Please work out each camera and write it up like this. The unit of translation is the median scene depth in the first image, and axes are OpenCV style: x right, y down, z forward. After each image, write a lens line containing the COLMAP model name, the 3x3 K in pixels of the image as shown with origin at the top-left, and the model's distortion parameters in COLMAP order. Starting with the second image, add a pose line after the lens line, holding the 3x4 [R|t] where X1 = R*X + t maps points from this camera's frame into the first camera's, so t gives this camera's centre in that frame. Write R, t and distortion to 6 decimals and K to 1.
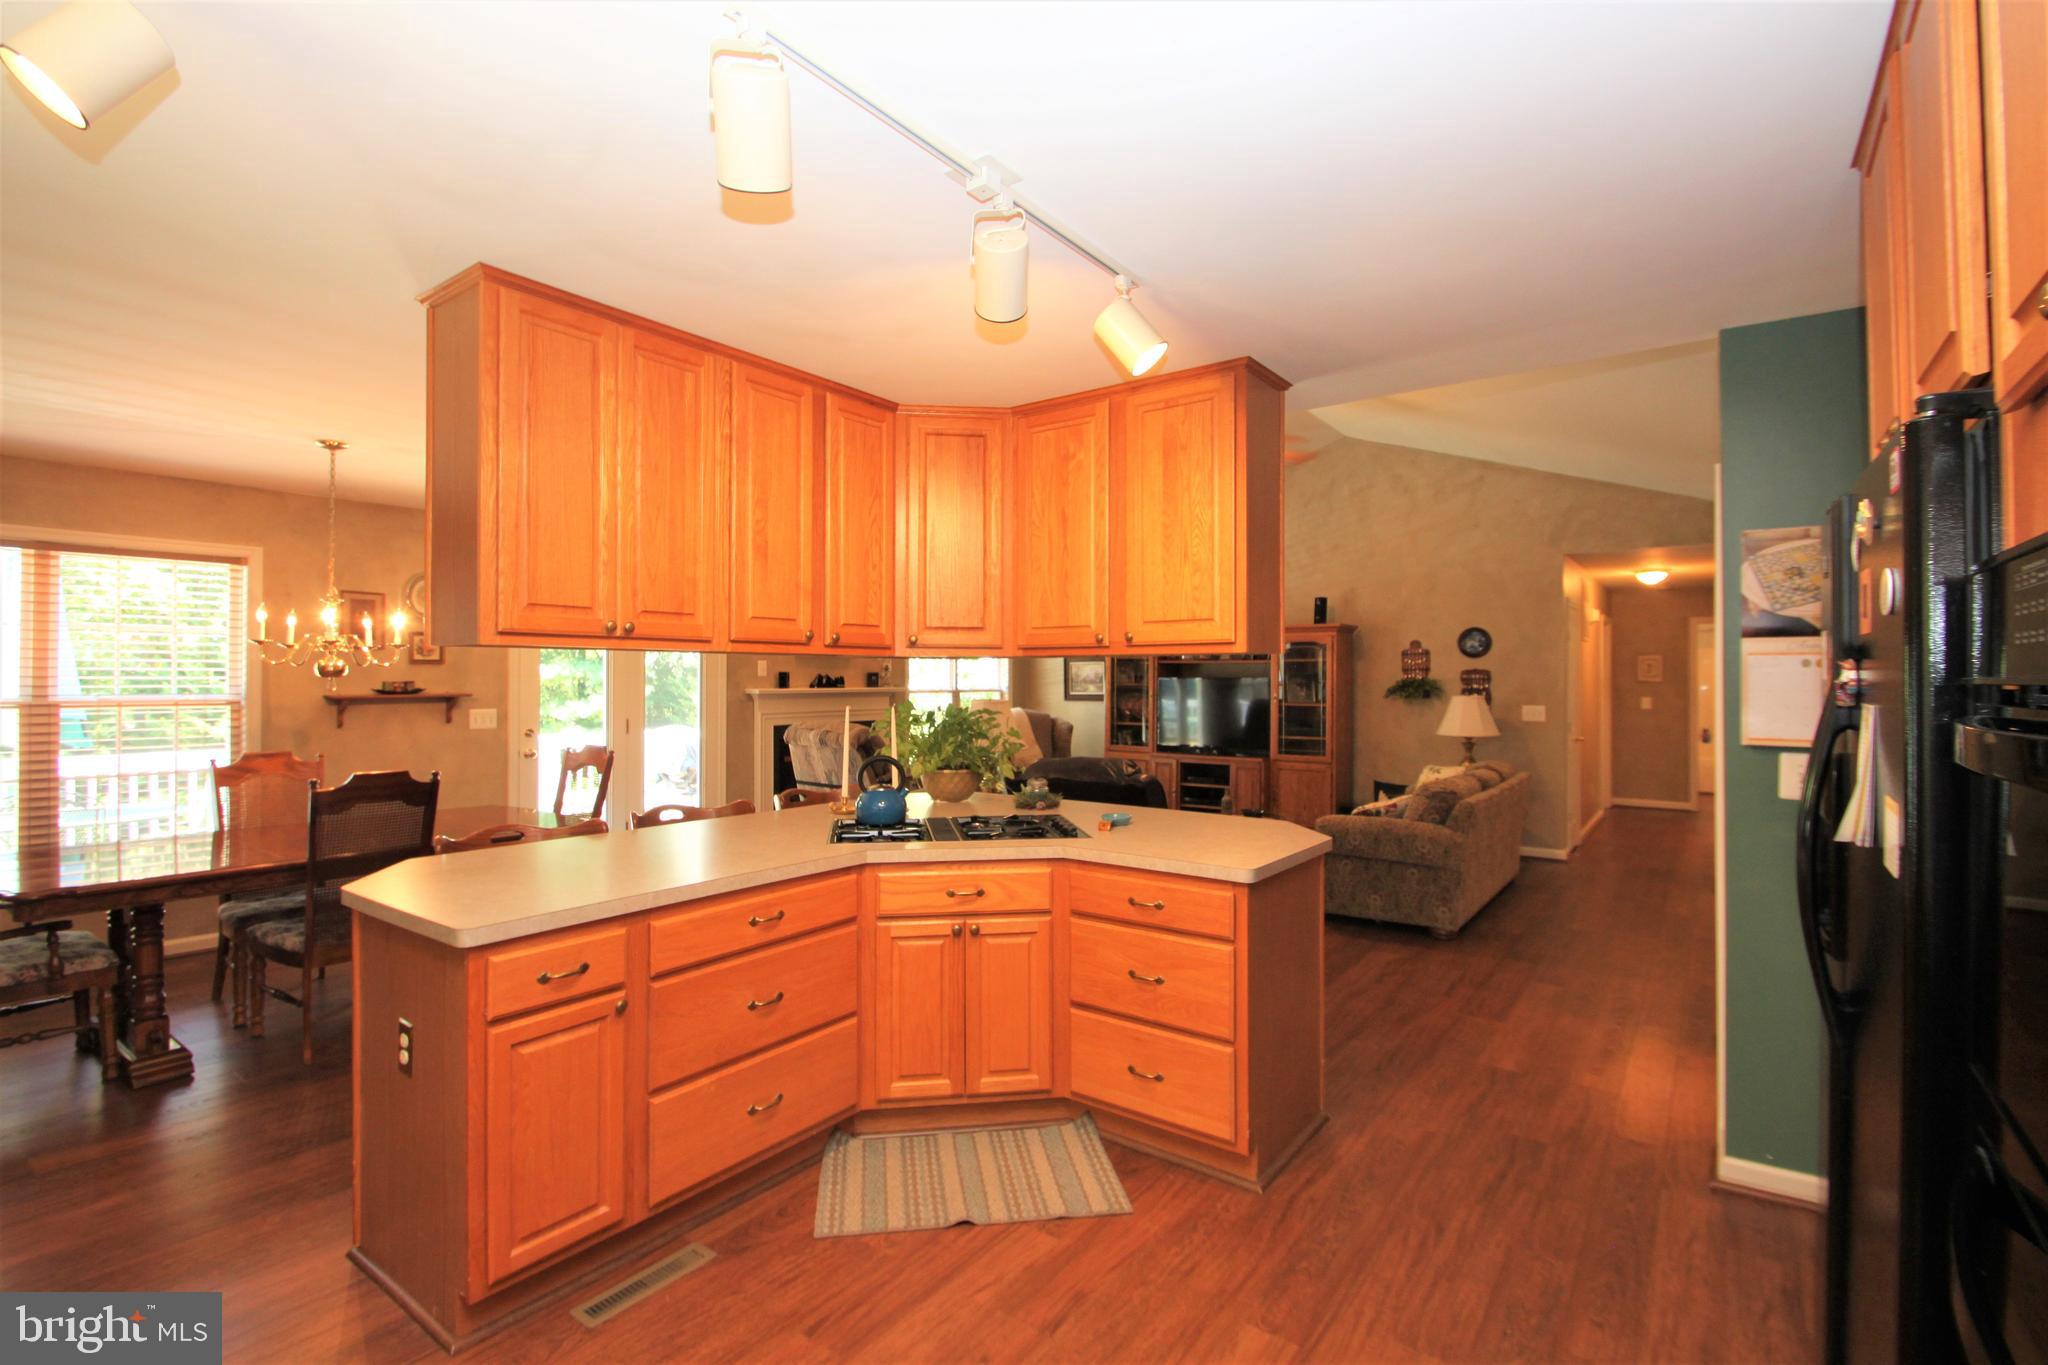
lens RADIAL K [[953.7, 0, 1030.3], [0, 953.7, 675.7], [0, 0, 1]] dist [0.001753, -0.010747]
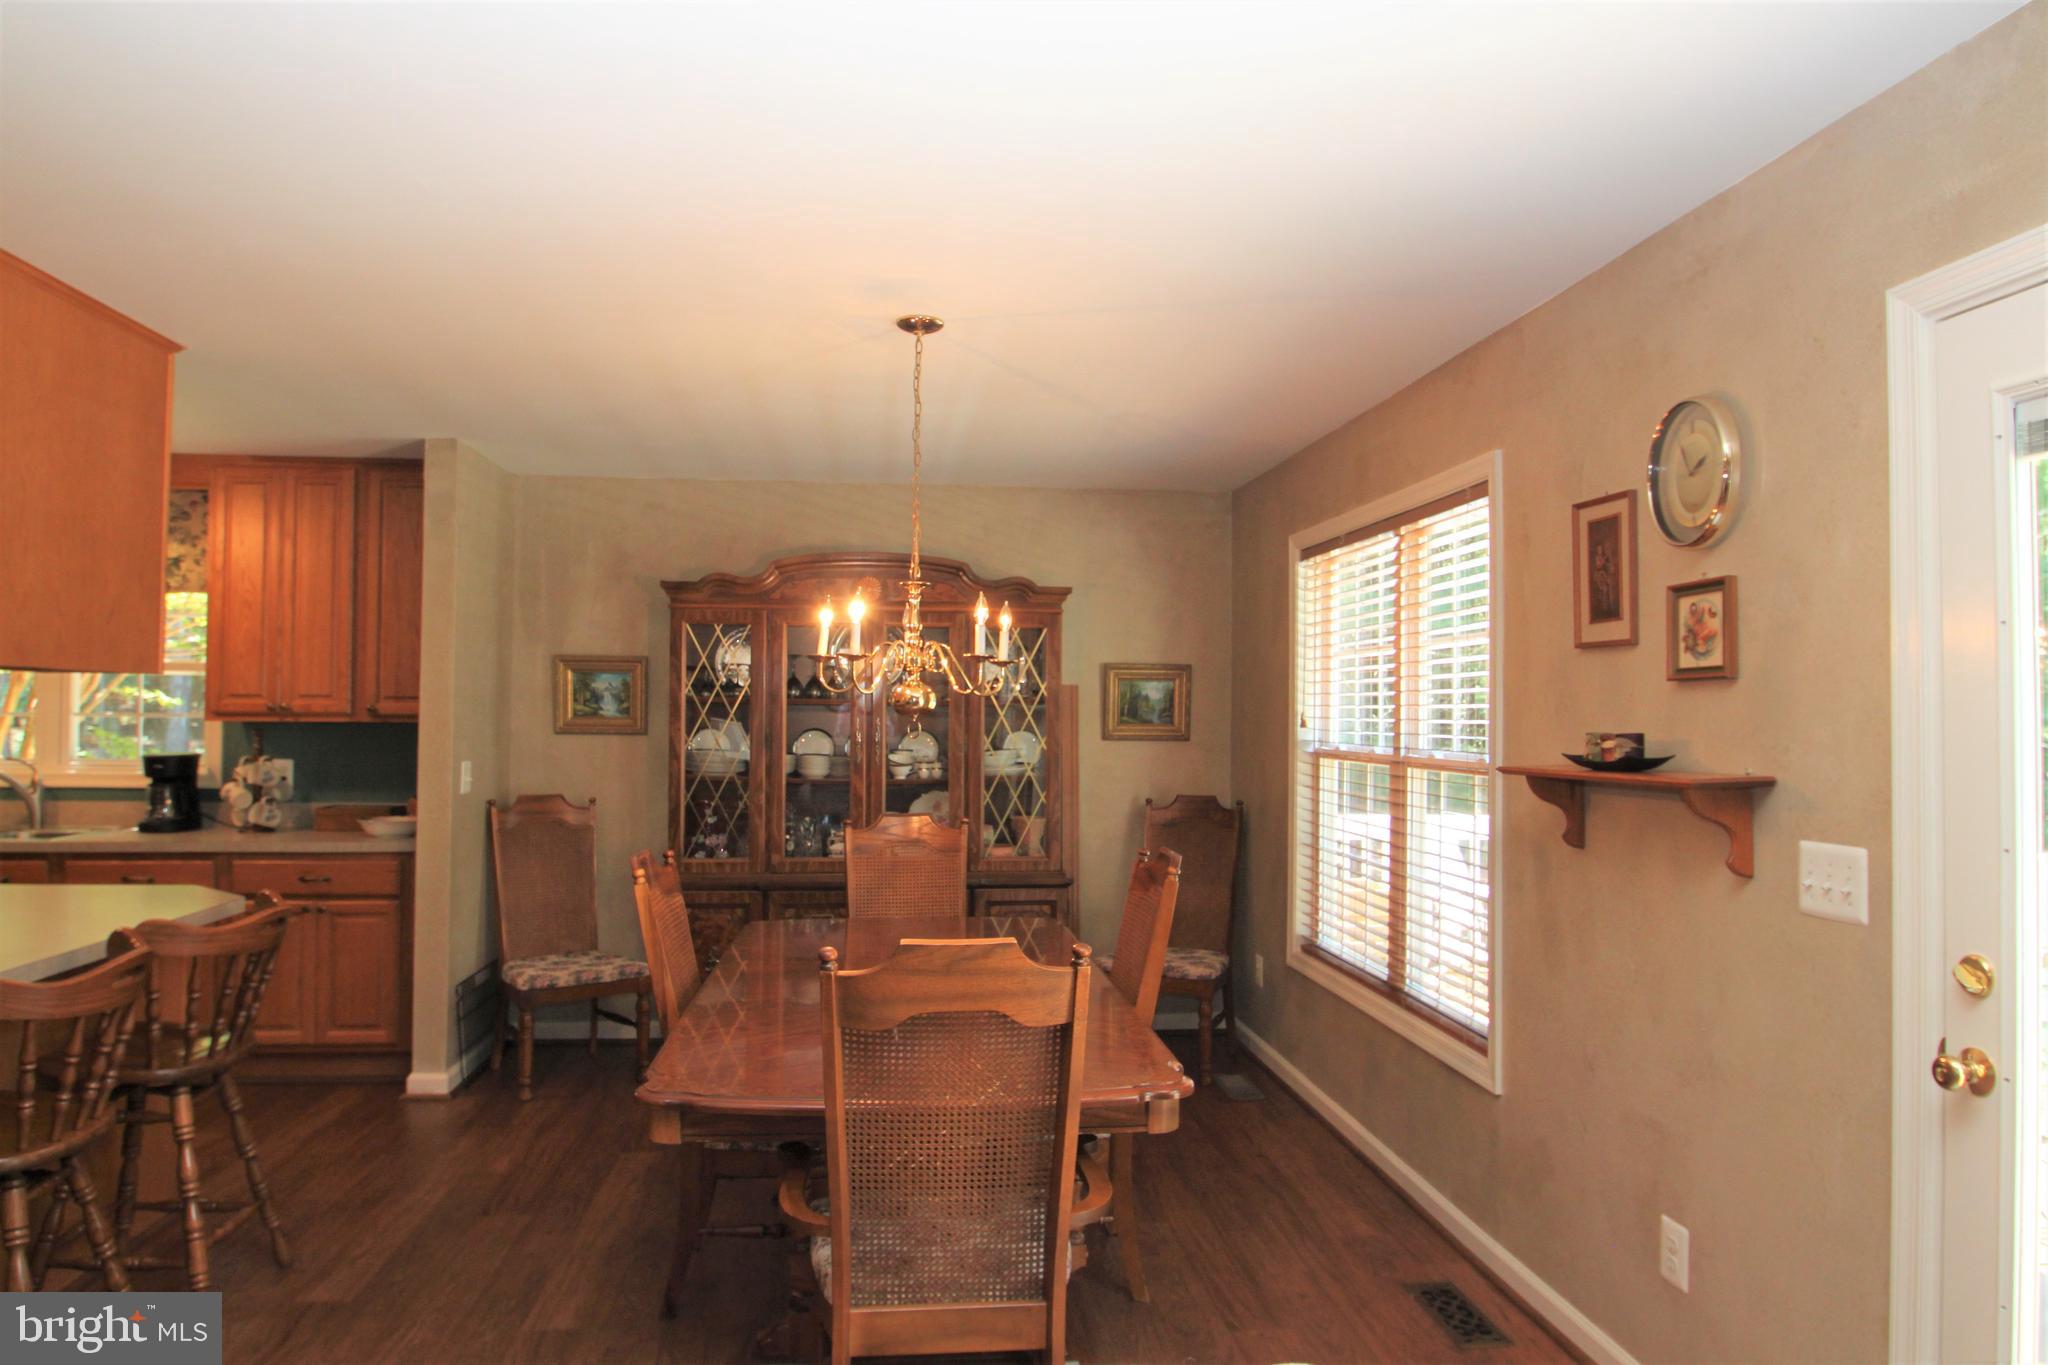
lens RADIAL K [[1302.9, 0, 1020.3], [0, 1302.9, 692.5], [0, 0, 1]] dist [-0.010571, -0.002071]
pose [[-0.743802, -0.007845, -0.668354, -0.164548], [0.006492, 0.999799, -0.018961, -0.001503], [0.668368, -0.018442, -0.743602, 1.122378]]
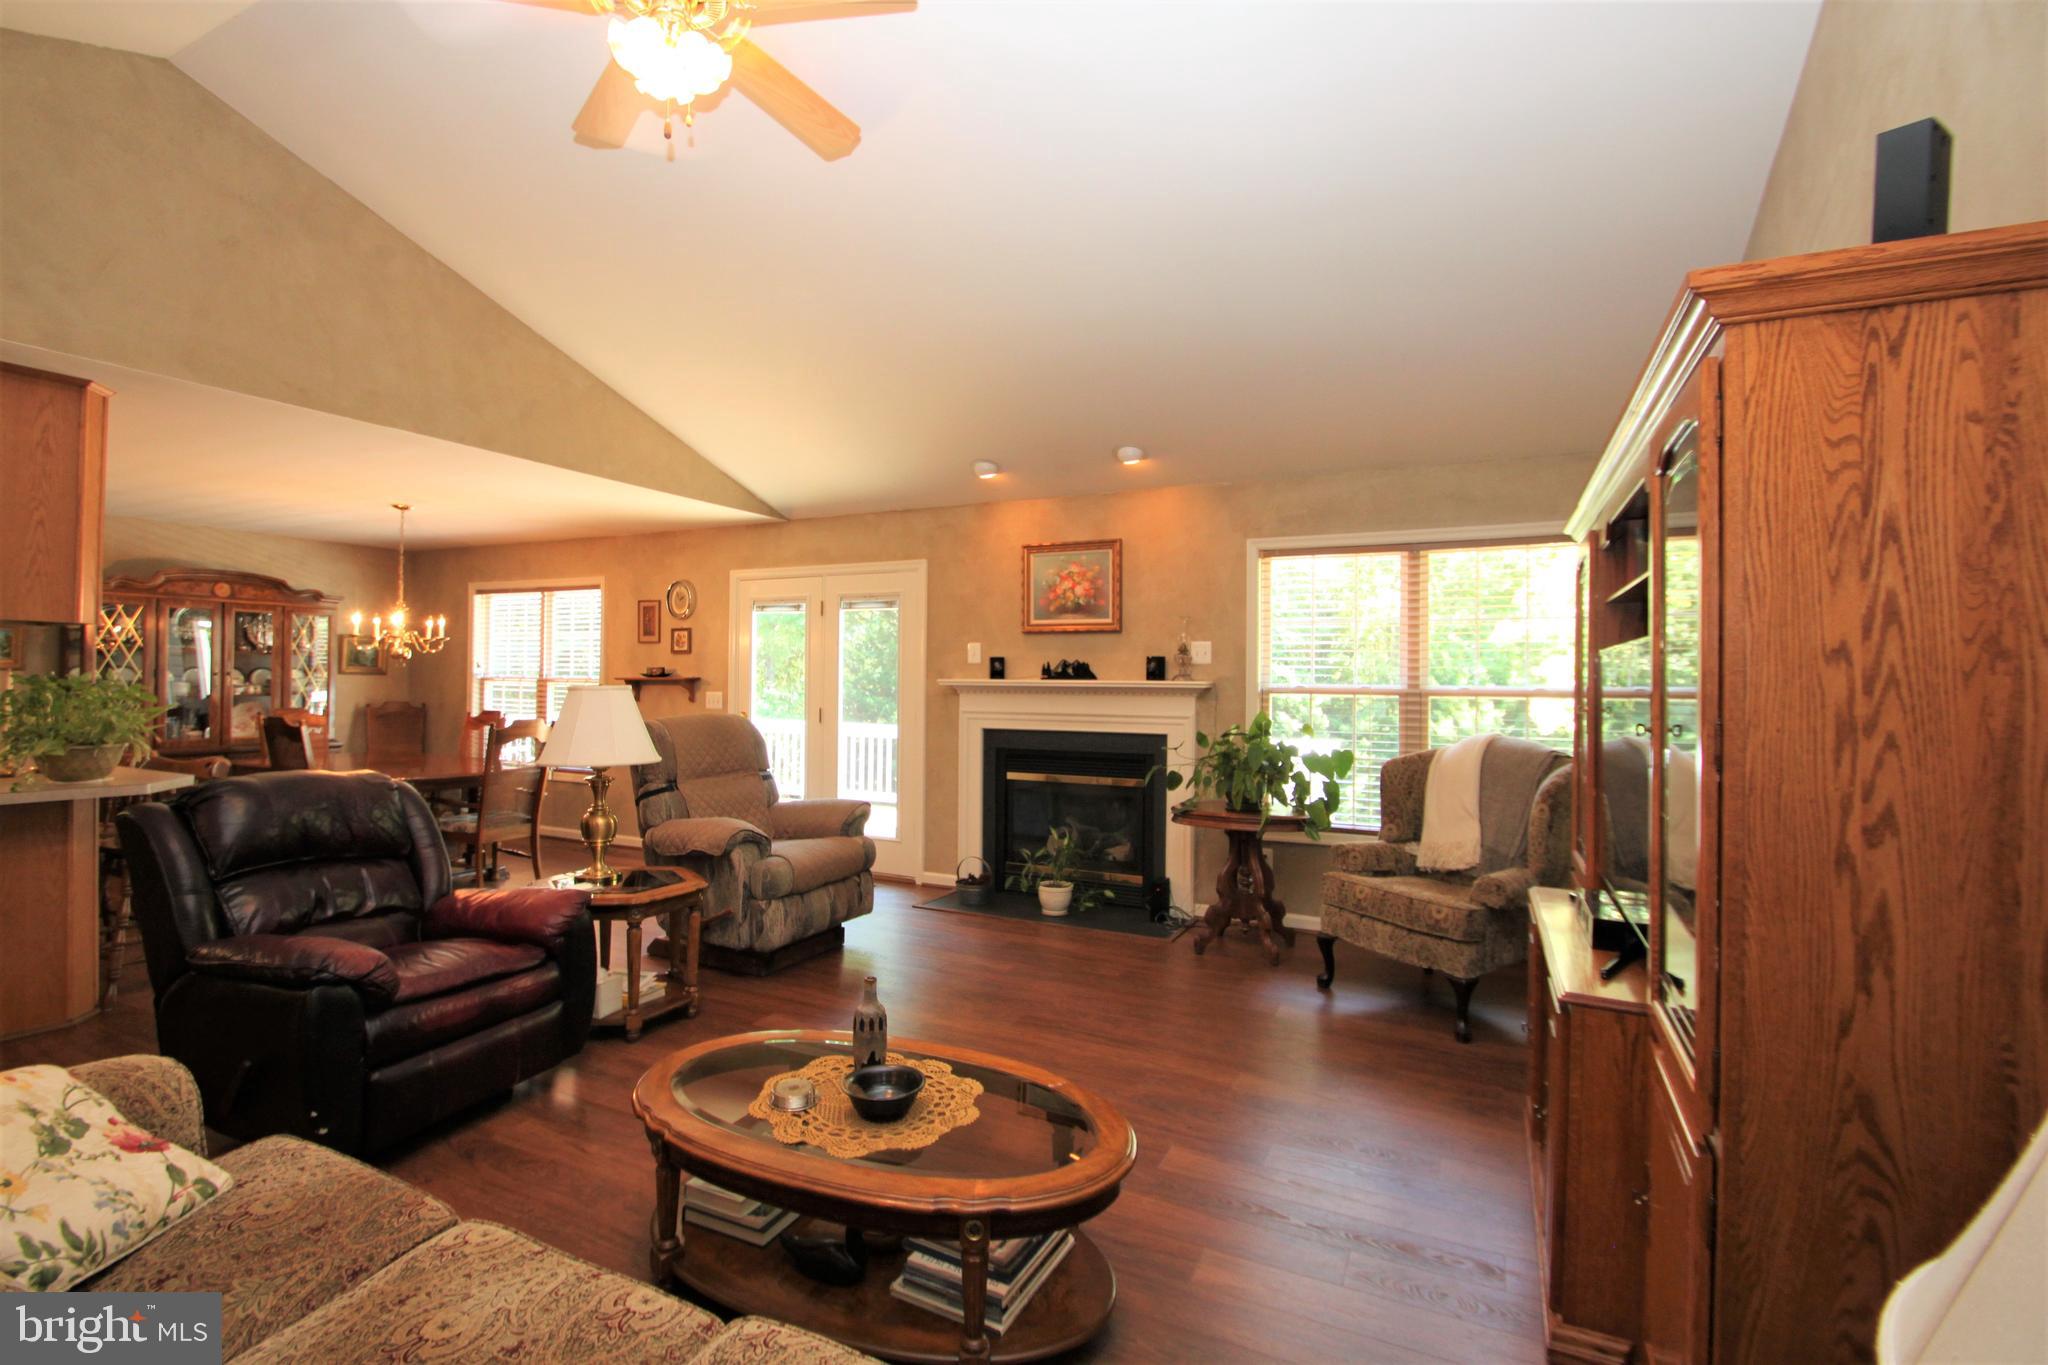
lens RADIAL K [[953.7, 0, 1031.8], [0, 953.7, 679.7], [0, 0, 1]] dist [0.001753, -0.010747]
pose [[0.172297, 0.008913, -0.985005, 0.642277], [-0.001923, 0.999960, 0.008712, 0.009625], [0.985043, 0.000393, 0.172307, 1.184834]]
